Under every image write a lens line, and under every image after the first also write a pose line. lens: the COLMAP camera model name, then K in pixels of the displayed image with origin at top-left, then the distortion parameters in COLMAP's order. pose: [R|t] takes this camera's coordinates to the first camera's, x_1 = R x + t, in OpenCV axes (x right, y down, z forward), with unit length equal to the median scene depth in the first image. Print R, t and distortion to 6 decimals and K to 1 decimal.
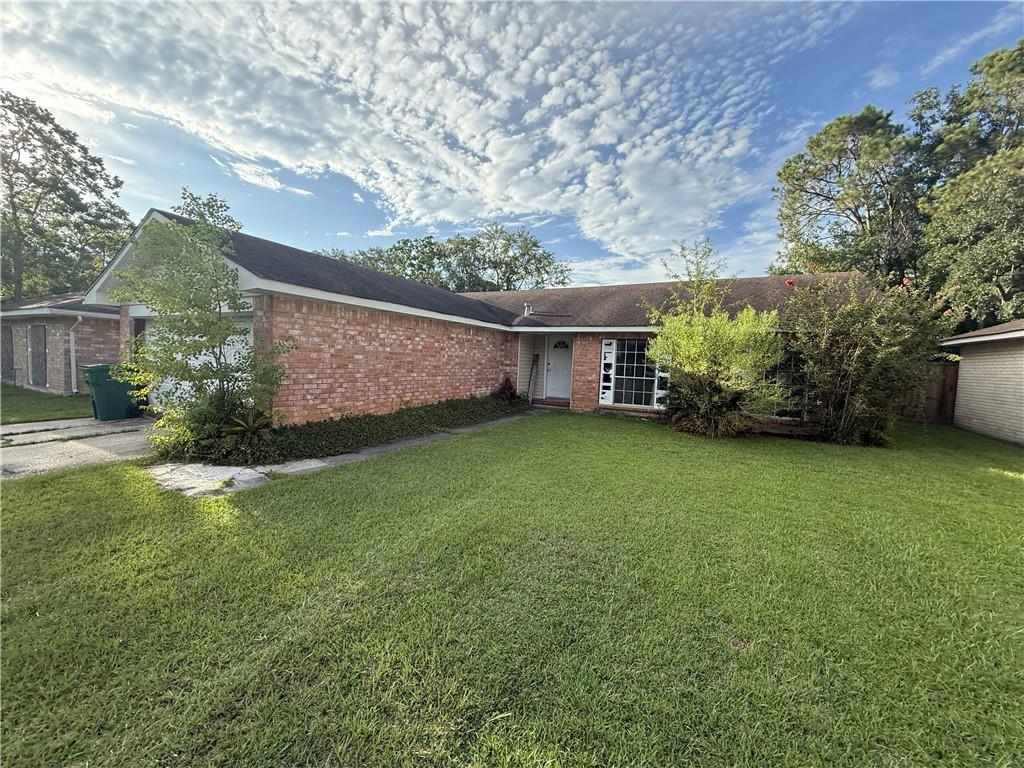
lens RADIAL K [[408.6, 0, 510.1], [0, 408.6, 388.6], [0, 0, 1]] dist [-0.002038, 0.000650]
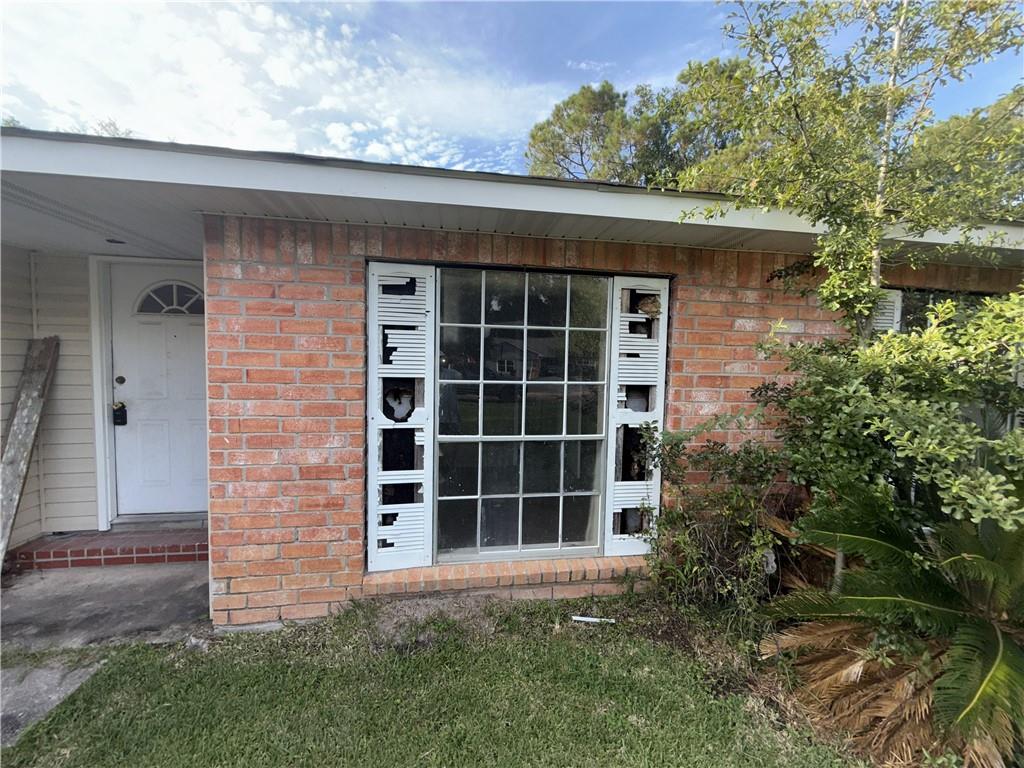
lens RADIAL K [[408.6, 0, 505.0], [0, 408.6, 381.3], [0, 0, 1]] dist [-0.002038, 0.000650]
pose [[0.792935, -0.056019, 0.606725, 0.154221], [0.053663, 0.998316, 0.022041, -0.062416], [-0.606938, 0.015081, 0.794606, 0.802376]]
